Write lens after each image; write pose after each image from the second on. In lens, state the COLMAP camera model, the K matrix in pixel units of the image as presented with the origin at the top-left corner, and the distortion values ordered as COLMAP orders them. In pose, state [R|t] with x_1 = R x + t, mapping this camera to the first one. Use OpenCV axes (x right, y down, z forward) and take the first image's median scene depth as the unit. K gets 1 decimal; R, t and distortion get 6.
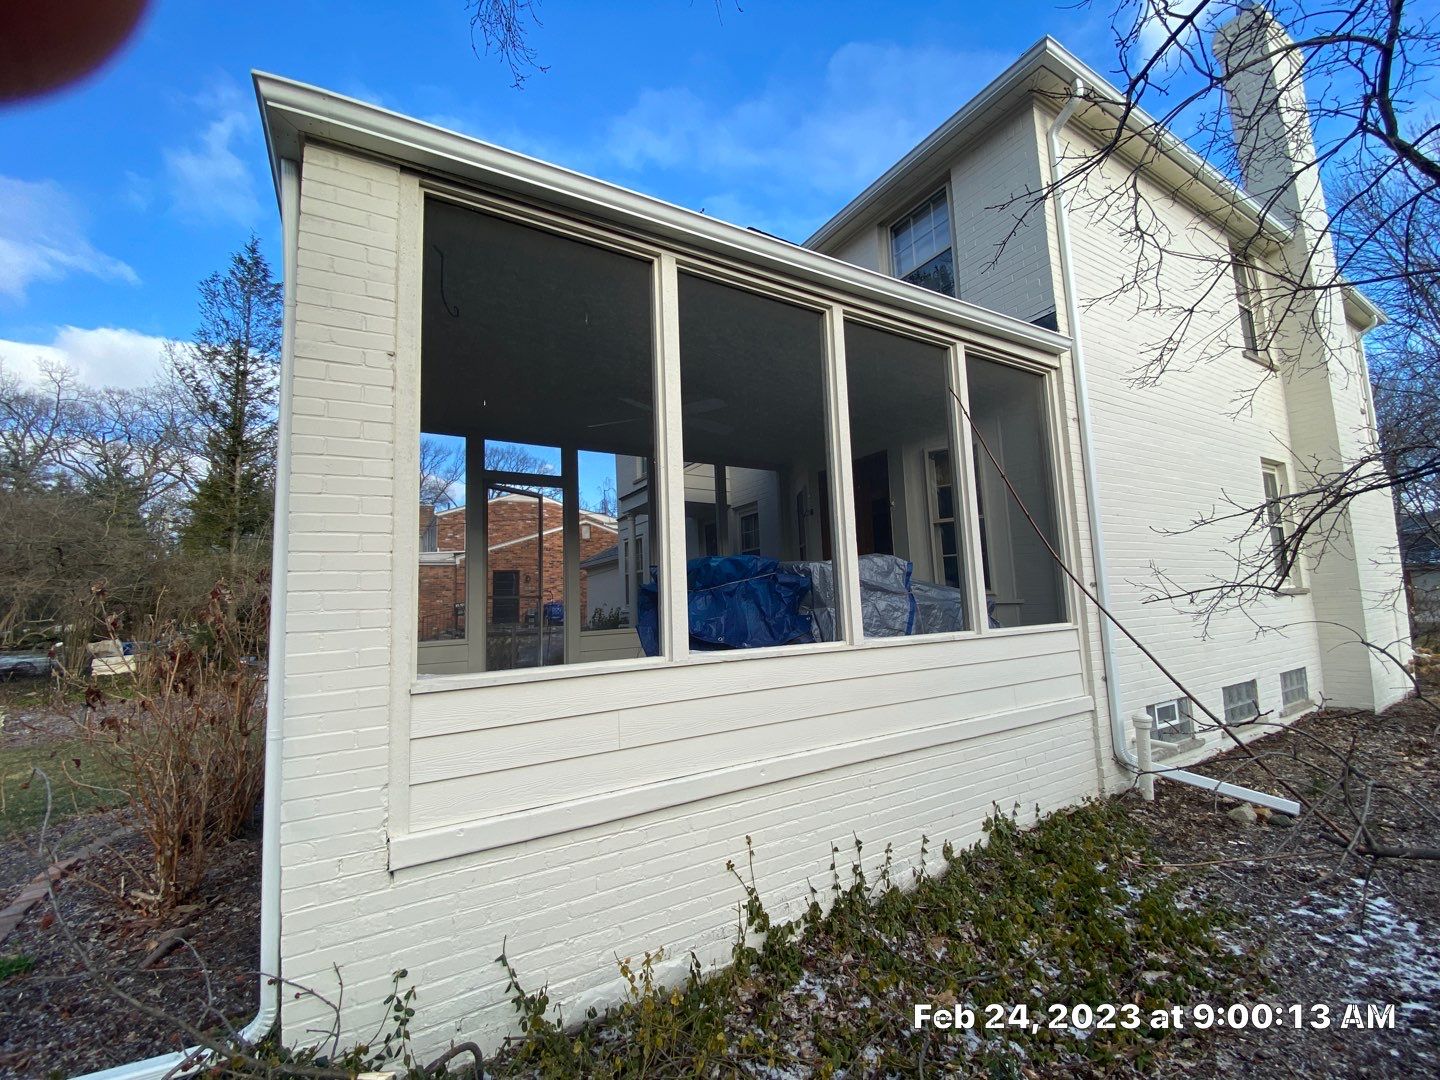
lens RADIAL K [[610.3, 0, 739.5], [0, 610.3, 538.8], [0, 0, 1]] dist [-0.007318, -0.000954]
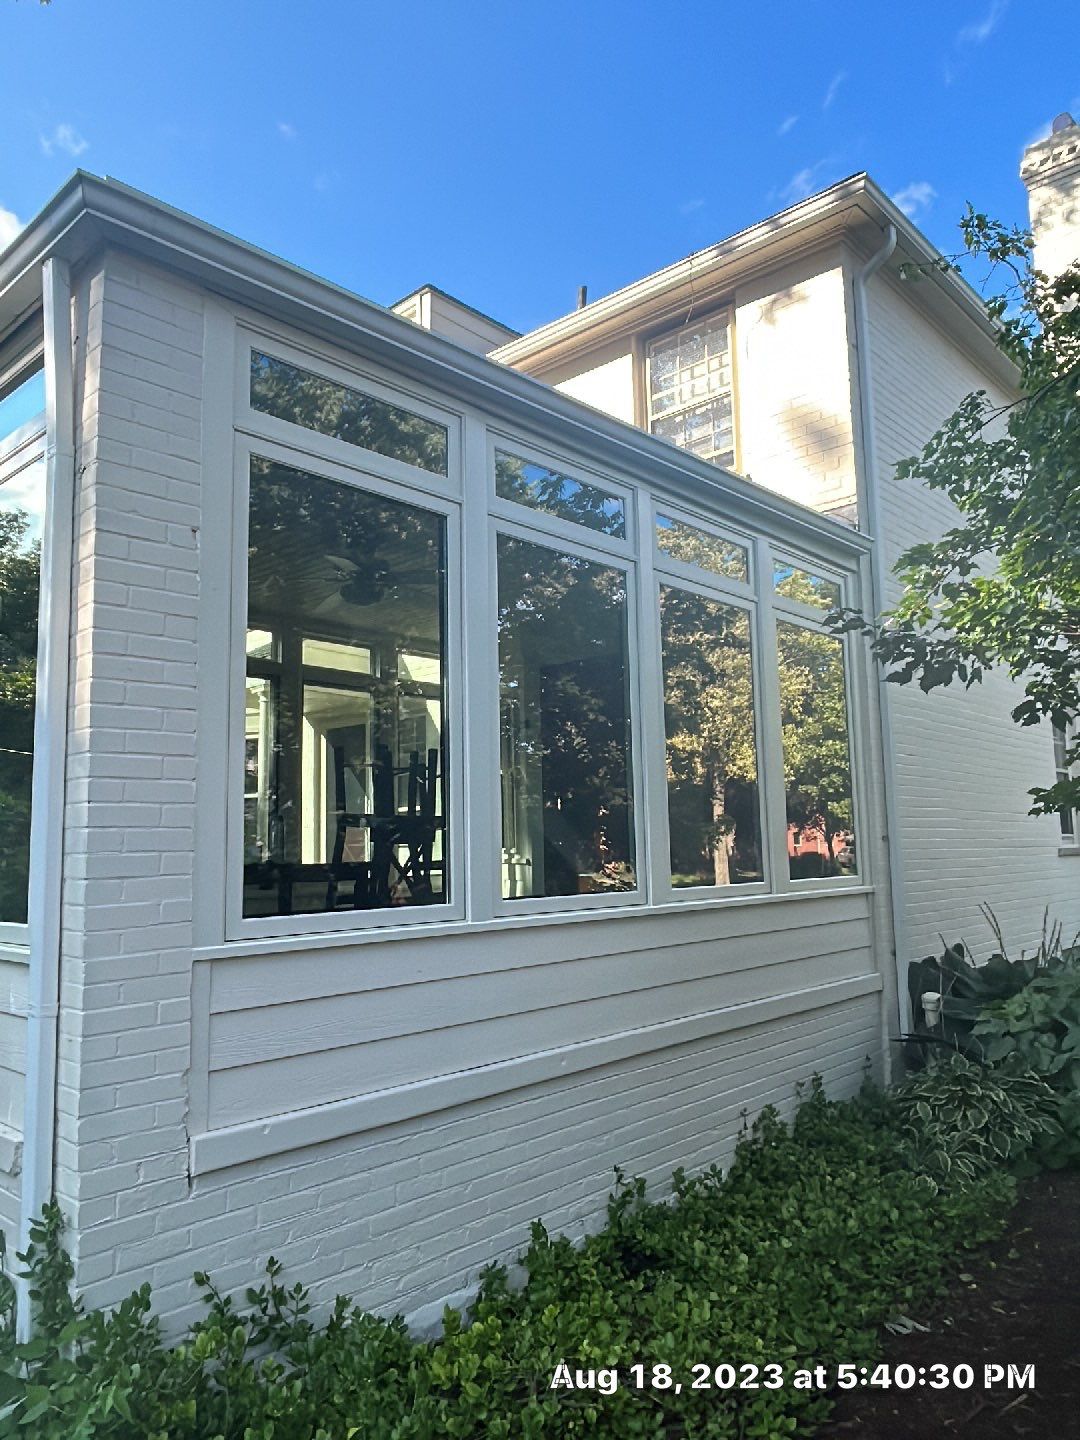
lens RADIAL K [[1014.6, 0, 514.4], [0, 1014.6, 724.0], [0, 0, 1]] dist [-0.003827, -0.002824]
pose [[0.966040, 0.055091, 0.252450, -0.431775], [-0.050300, 0.998411, -0.025401, -0.033648], [-0.253449, 0.011840, 0.967276, -0.338375]]
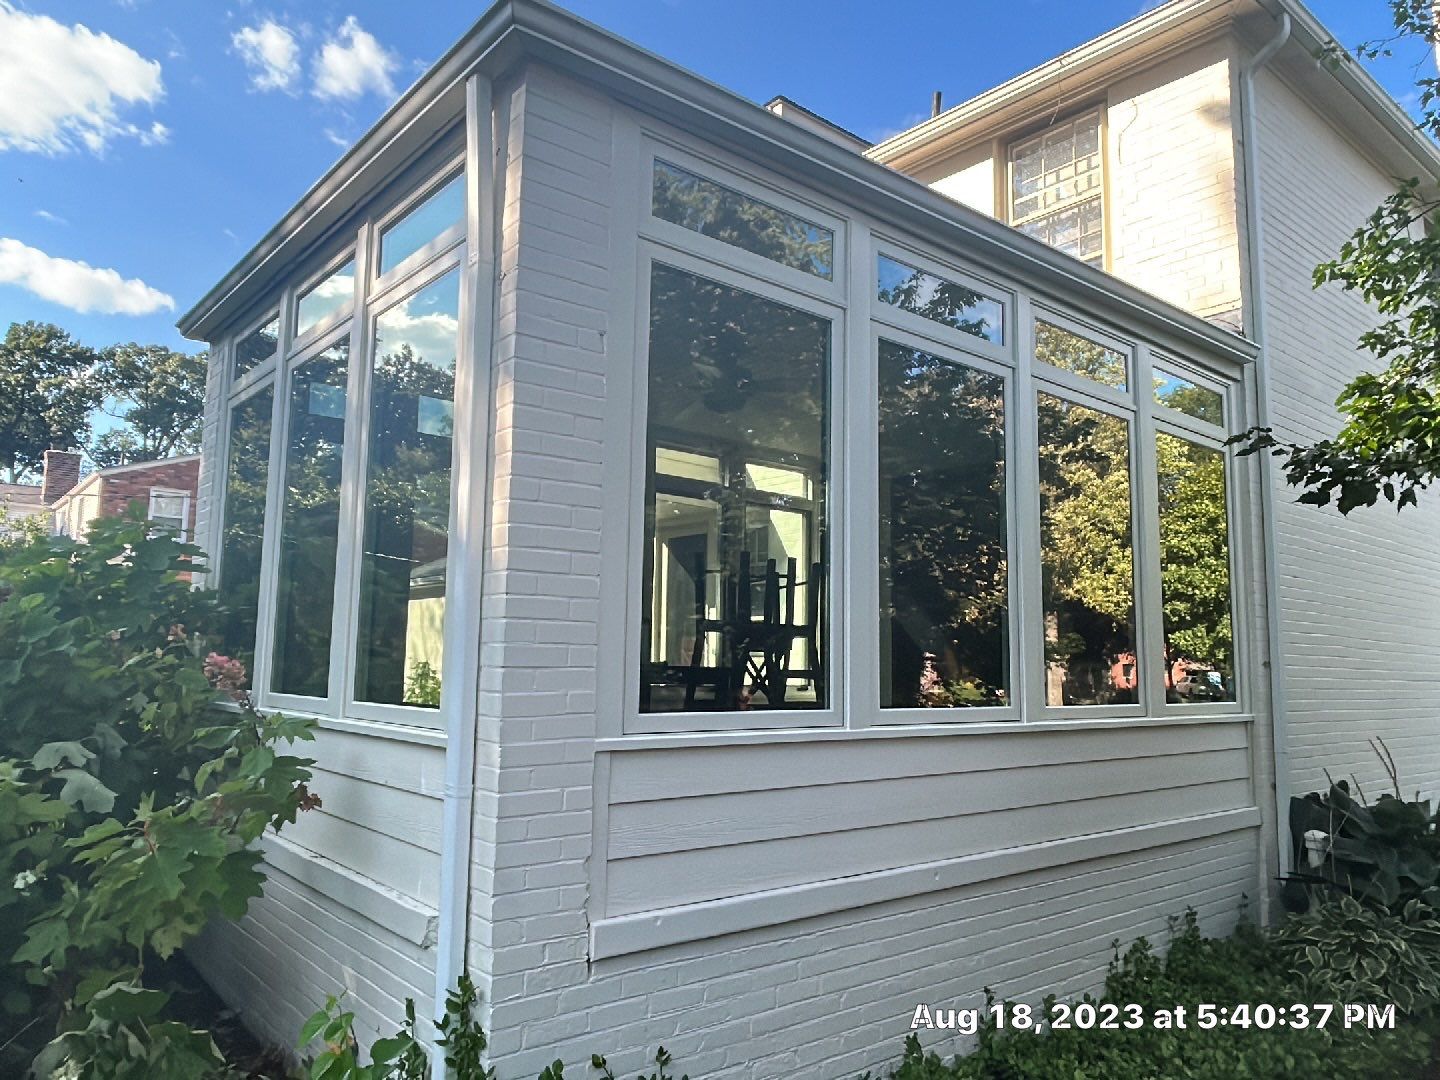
lens RADIAL K [[1014.6, 0, 686.3], [0, 1014.6, 537.5], [0, 0, 1]] dist [-0.003827, -0.002824]
pose [[0.989523, 0.077125, 0.122047, -0.534168], [-0.075472, 0.996983, -0.018116, -0.012938], [-0.123076, 0.008715, 0.992359, -0.320774]]
